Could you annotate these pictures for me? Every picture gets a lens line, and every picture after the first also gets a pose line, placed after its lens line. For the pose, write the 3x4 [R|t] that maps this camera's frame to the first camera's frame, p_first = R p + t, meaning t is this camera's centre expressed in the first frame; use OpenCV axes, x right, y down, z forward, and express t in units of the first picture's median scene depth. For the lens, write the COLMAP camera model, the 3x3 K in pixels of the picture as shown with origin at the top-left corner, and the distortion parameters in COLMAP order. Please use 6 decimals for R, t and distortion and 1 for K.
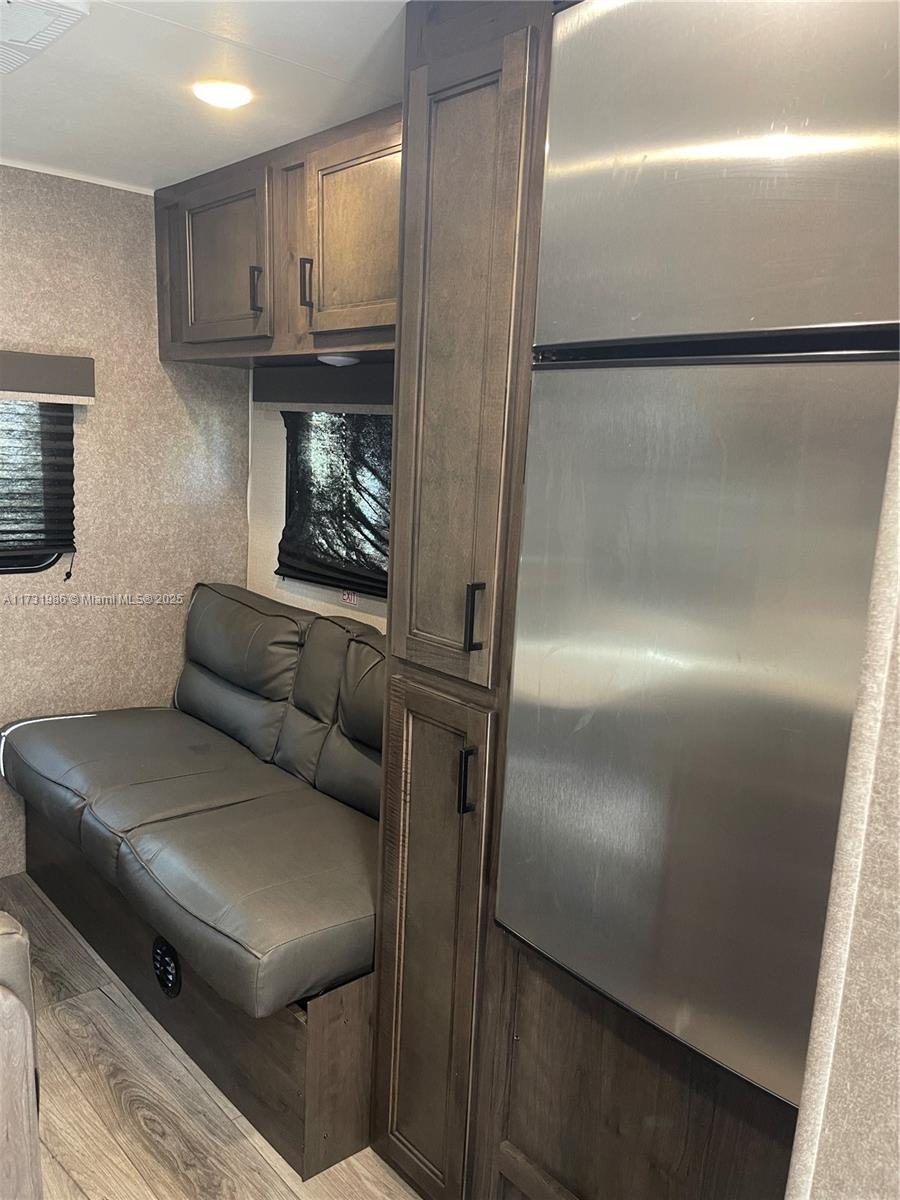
lens RADIAL K [[919.2, 0, 445.9], [0, 919.2, 599.7], [0, 0, 1]] dist [0.042325, -0.055251]
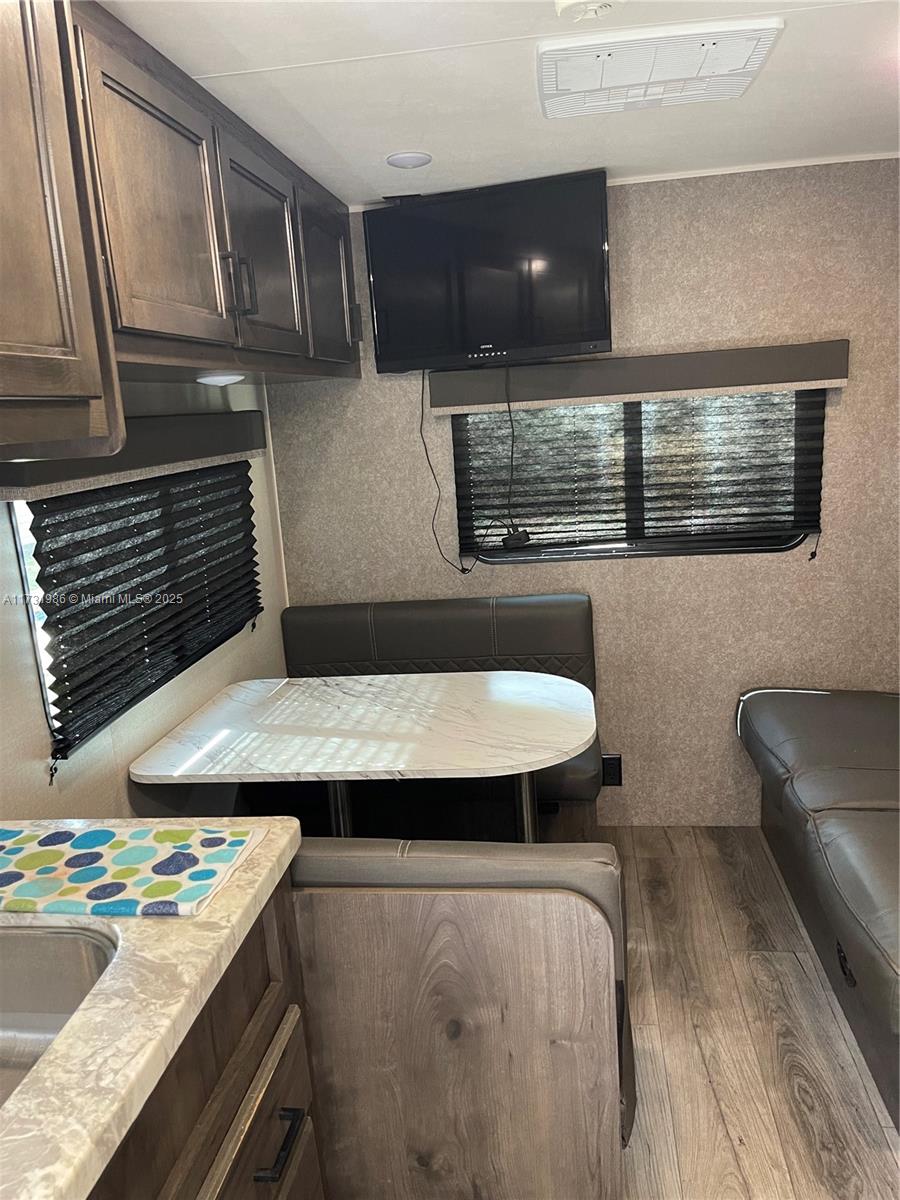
lens RADIAL K [[919.2, 0, 447.7], [0, 919.2, 593.0], [0, 0, 1]] dist [0.042325, -0.055251]
pose [[0.652853, 0.057447, -0.755303, 0.111075], [-0.034447, 0.998340, 0.046158, -0.018242], [0.756701, -0.004116, 0.653748, 0.013900]]
